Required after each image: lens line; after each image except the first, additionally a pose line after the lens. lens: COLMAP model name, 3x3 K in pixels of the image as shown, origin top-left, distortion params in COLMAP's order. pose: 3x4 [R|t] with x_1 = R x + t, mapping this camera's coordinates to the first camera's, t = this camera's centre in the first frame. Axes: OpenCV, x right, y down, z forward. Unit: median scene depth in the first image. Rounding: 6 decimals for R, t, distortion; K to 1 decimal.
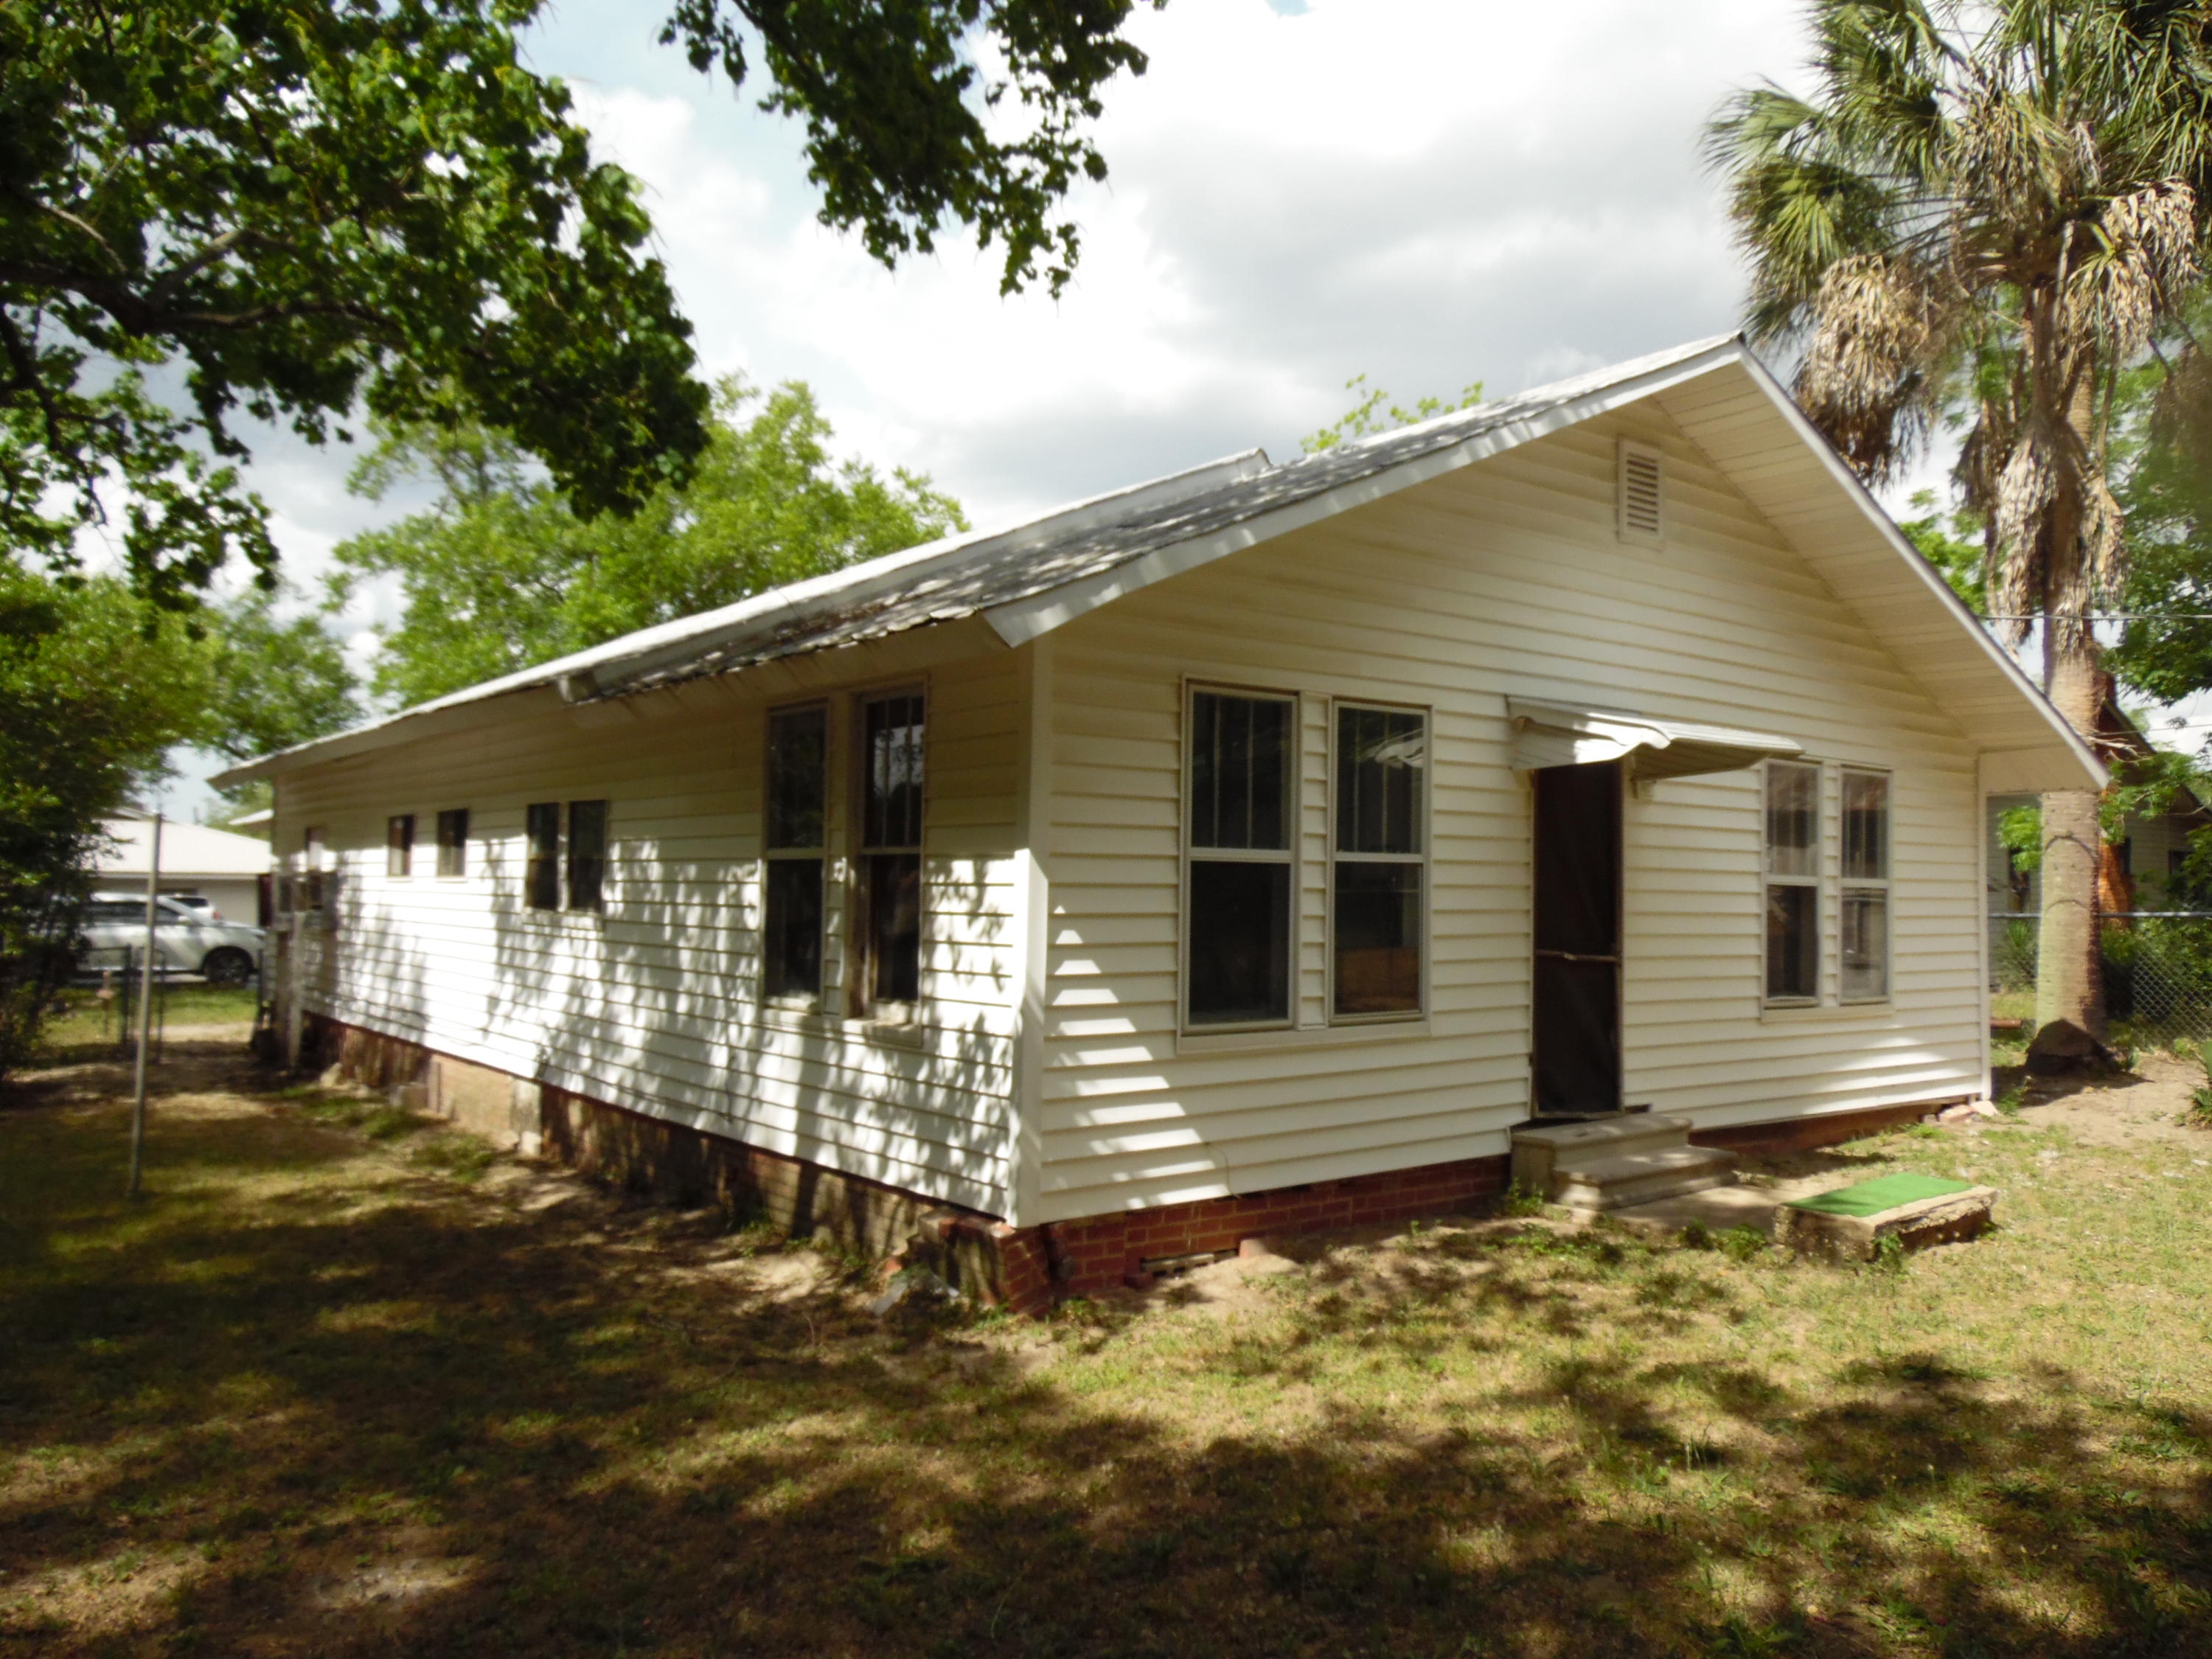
lens RADIAL K [[1637.8, 0, 1115.0], [0, 1637.8, 818.8], [0, 0, 1]] dist [-0.036115, 0.070061]
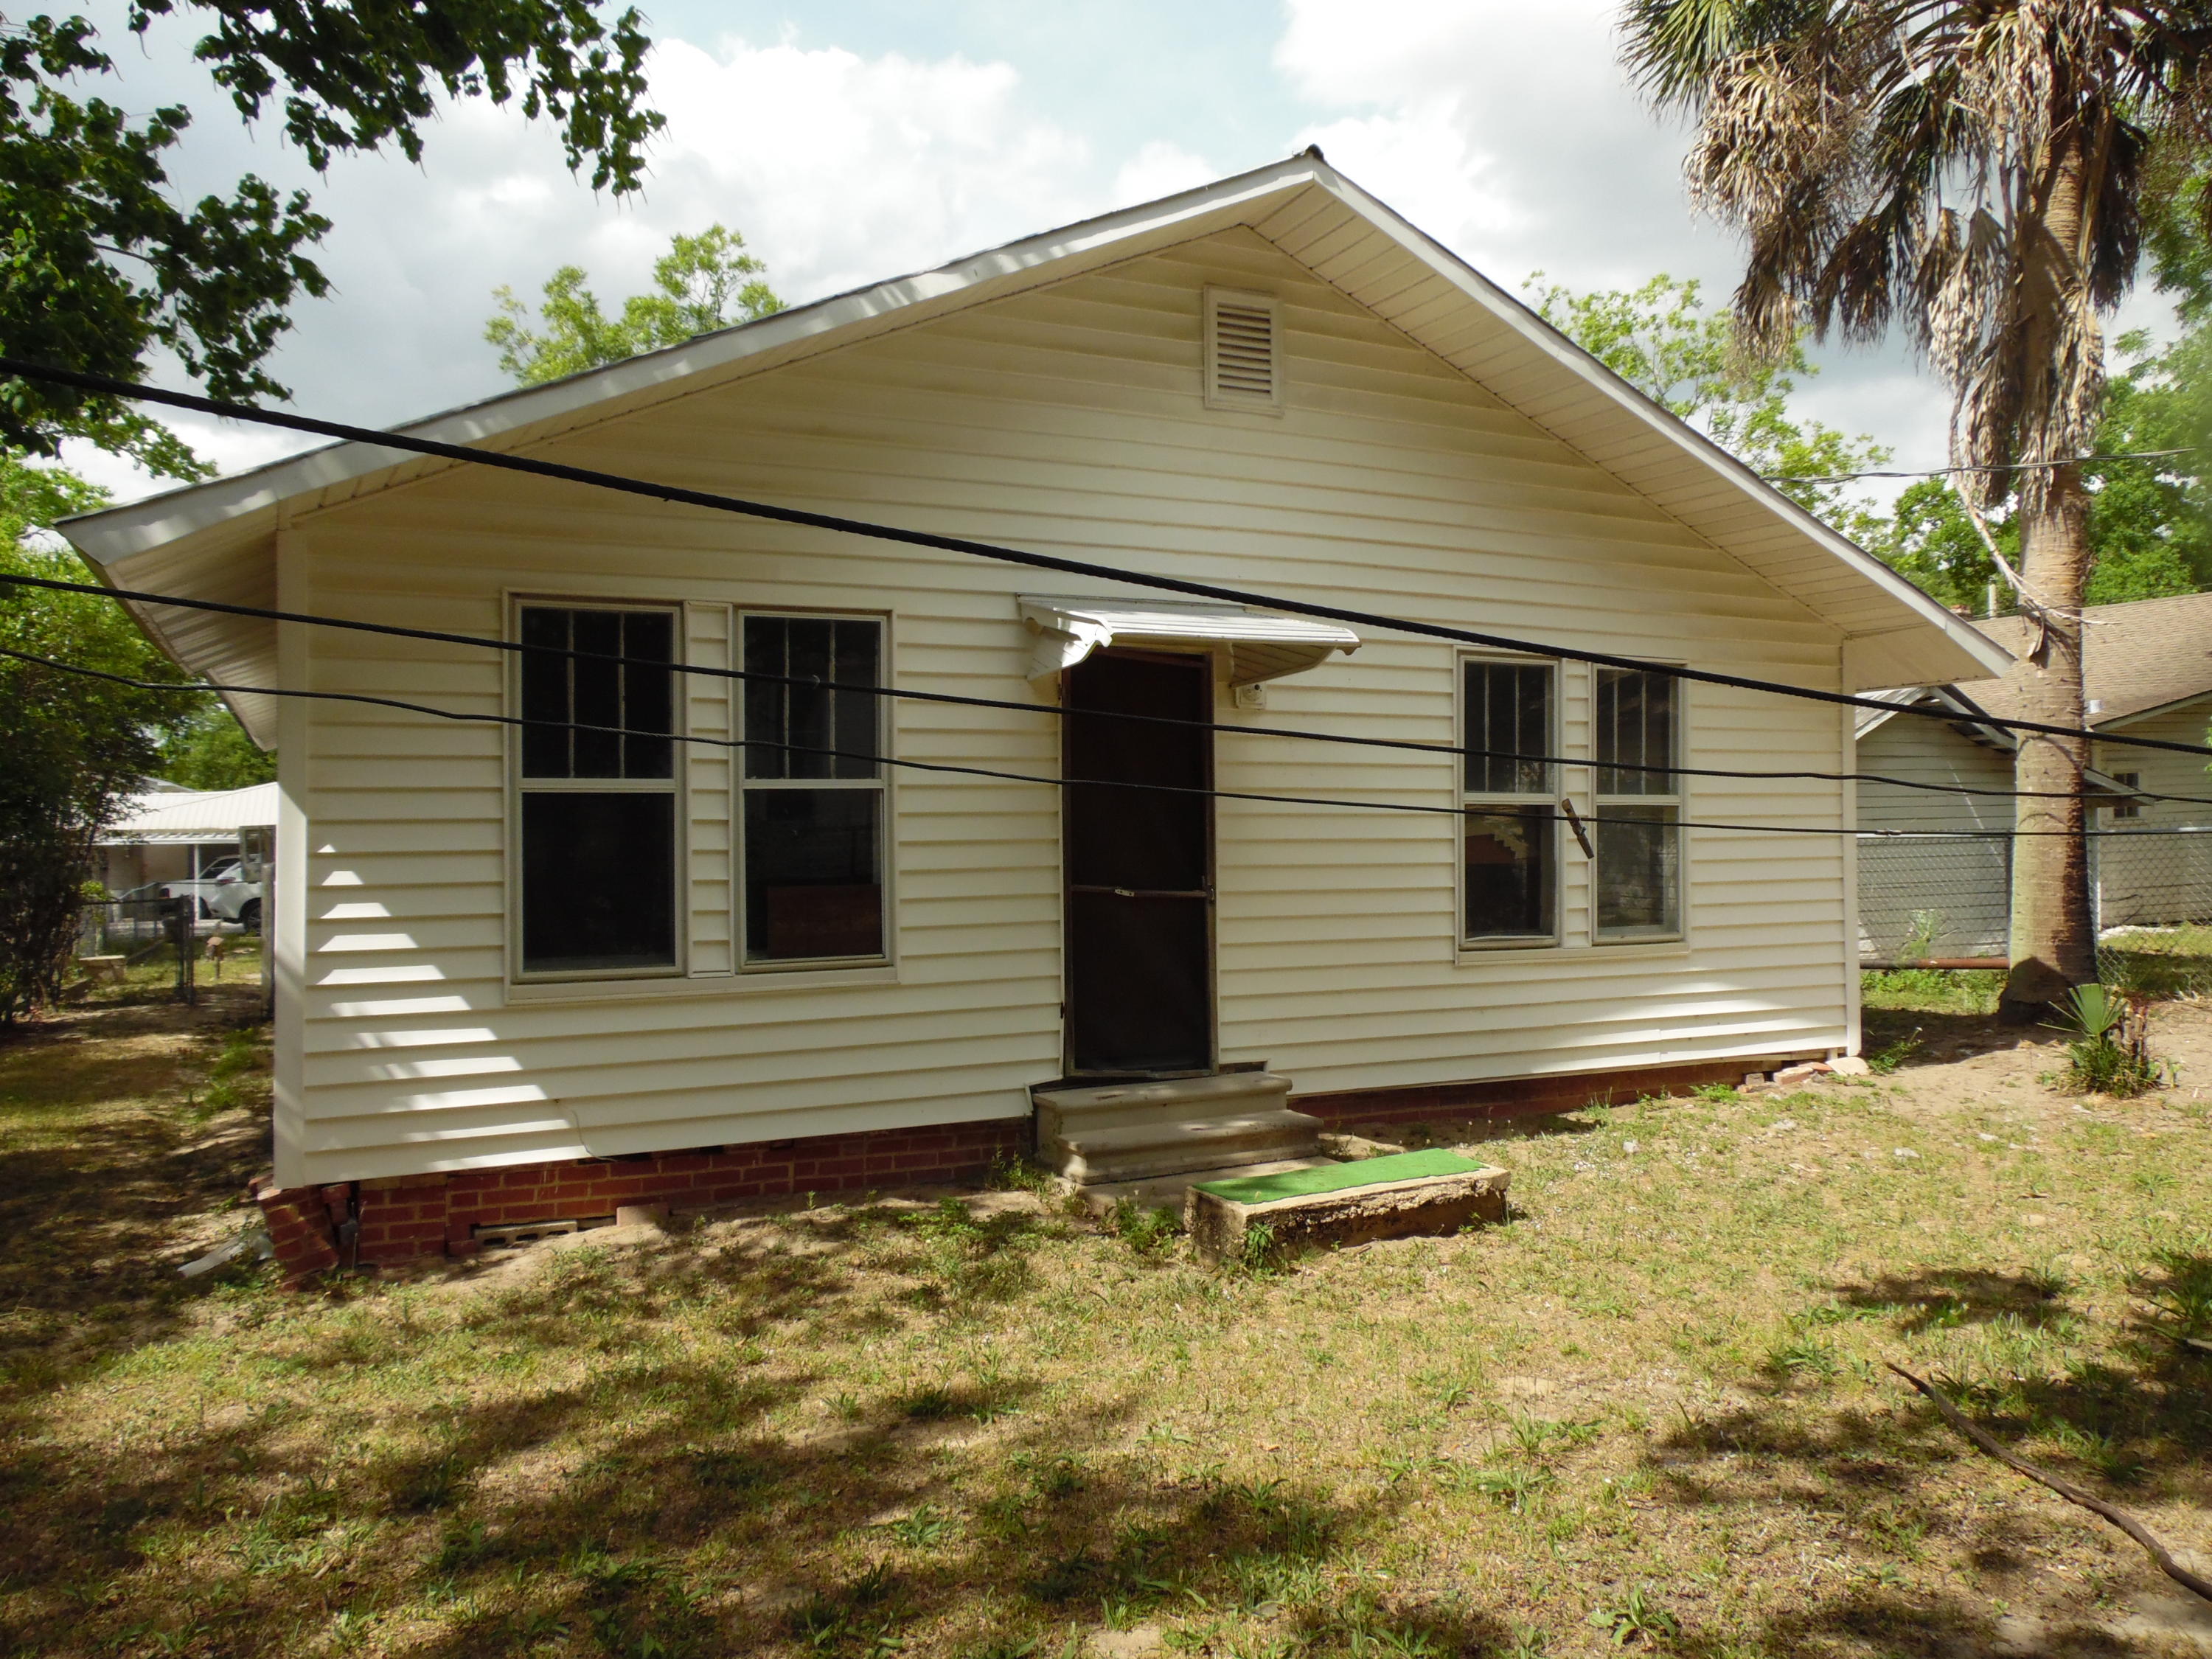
lens RADIAL K [[1653.2, 0, 1096.7], [0, 1653.2, 804.5], [0, 0, 1]] dist [-0.055229, 0.101411]
pose [[0.977244, -0.021621, -0.211014, 0.488808], [0.028229, 0.999199, 0.028352, 0.013438], [0.210232, -0.033664, 0.977072, 0.151671]]
